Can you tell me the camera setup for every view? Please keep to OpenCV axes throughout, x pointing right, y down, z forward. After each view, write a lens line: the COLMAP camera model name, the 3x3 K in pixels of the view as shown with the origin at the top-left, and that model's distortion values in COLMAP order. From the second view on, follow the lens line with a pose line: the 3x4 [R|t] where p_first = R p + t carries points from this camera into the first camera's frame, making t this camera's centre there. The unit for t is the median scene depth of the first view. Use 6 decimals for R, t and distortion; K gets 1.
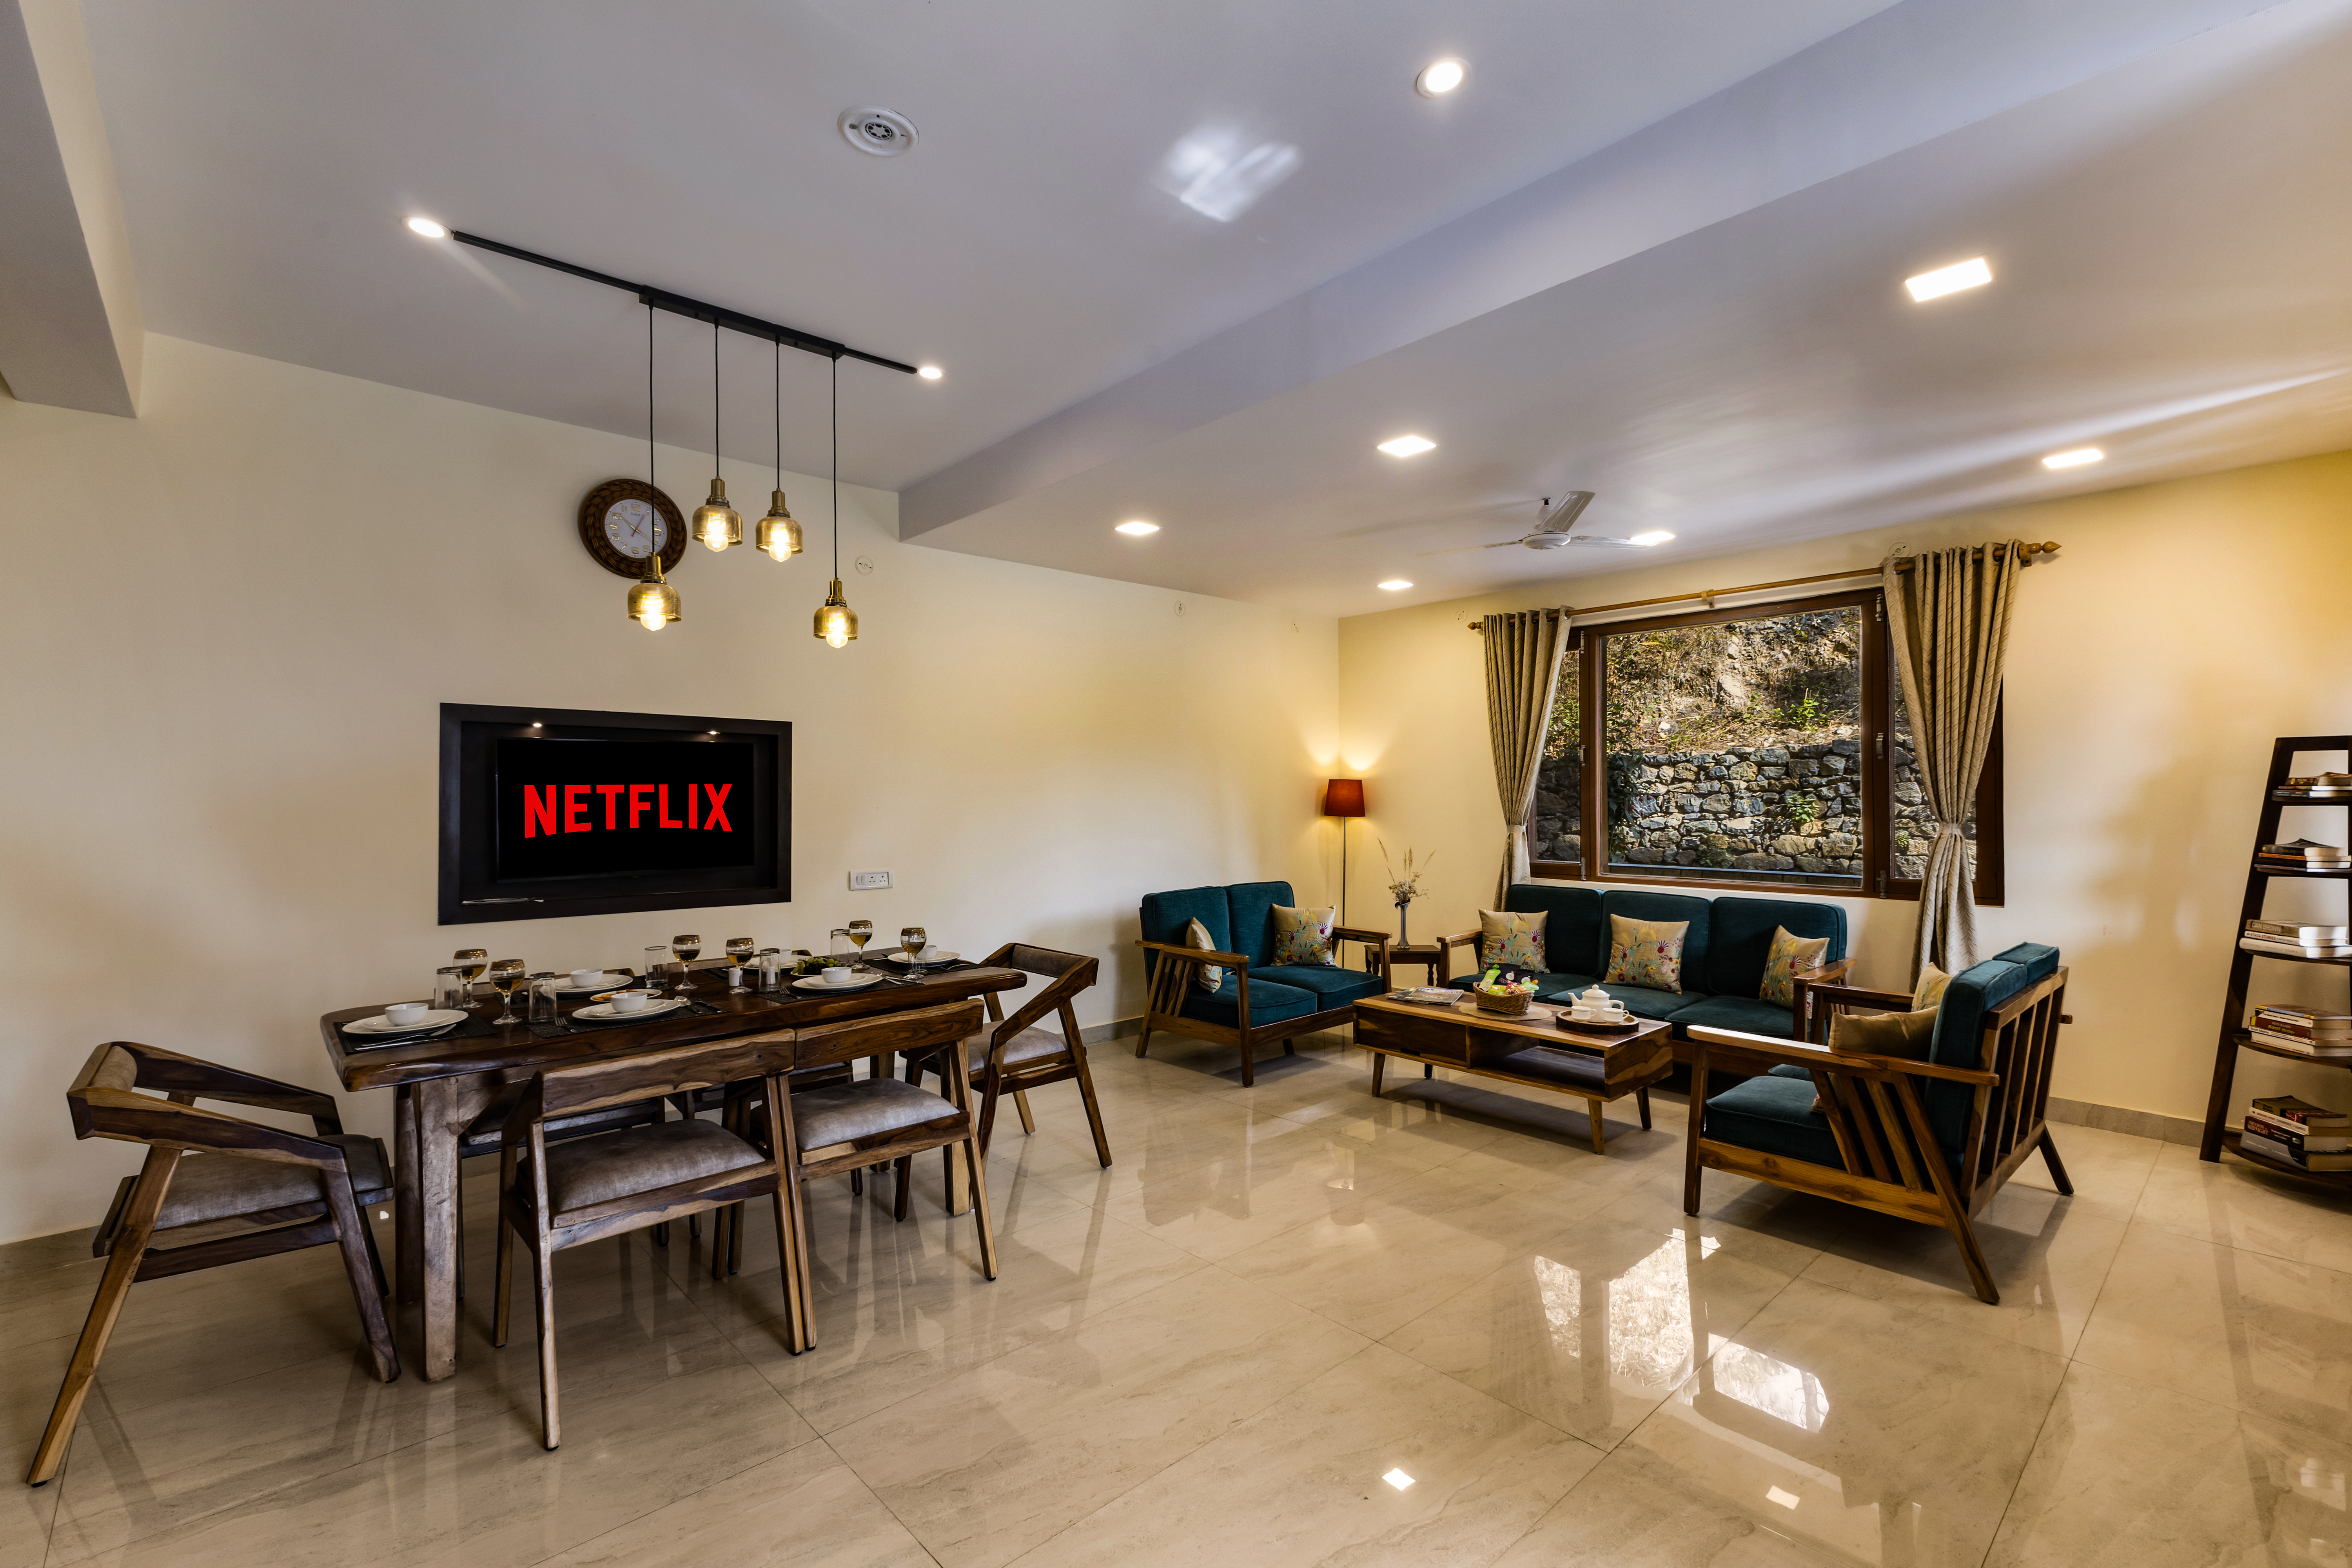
lens RADIAL K [[1034.9, 0, 1176.0], [0, 1034.9, 784.0], [0, 0, 1]] dist [0.000331, -0.000151]
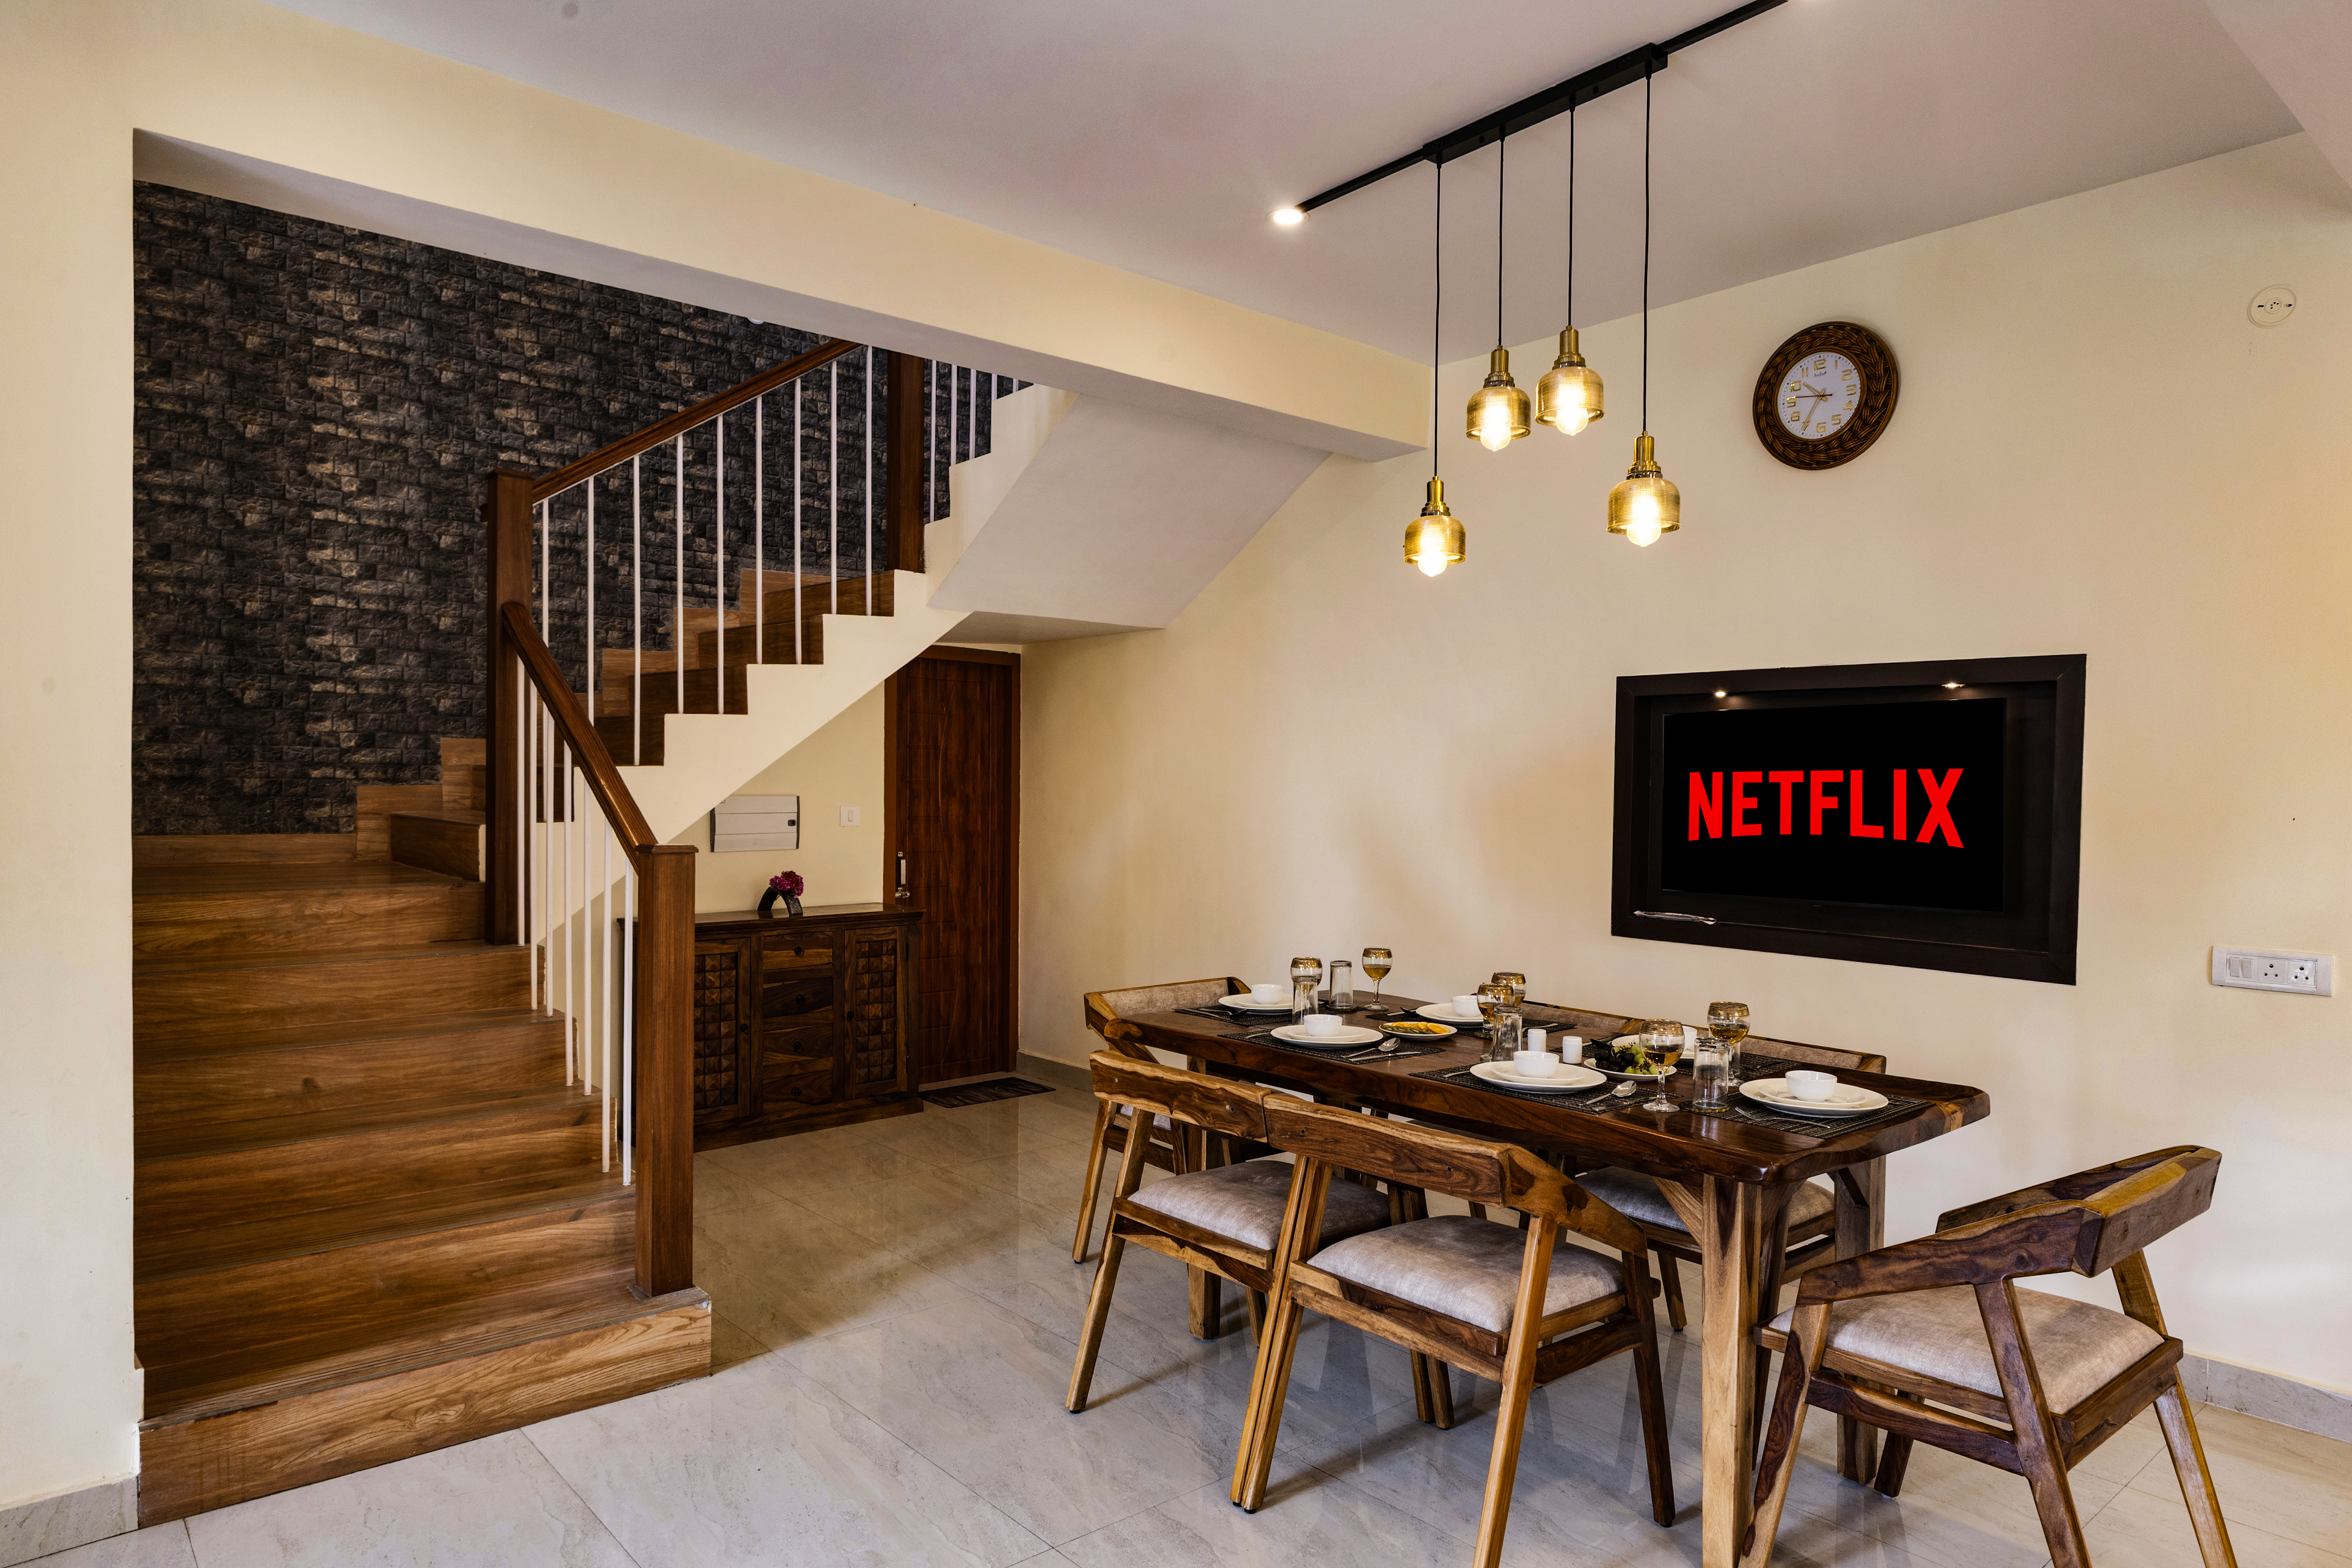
lens RADIAL K [[1420.0, 0, 1193.1], [0, 1420.0, 794.7], [0, 0, 1]] dist [-0.005156, 0.003573]
pose [[-0.030382, 0.010239, -0.999486, 0.341255], [0.003338, 0.999943, 0.010142, 0.004449], [0.999533, -0.003028, -0.030414, 0.493825]]
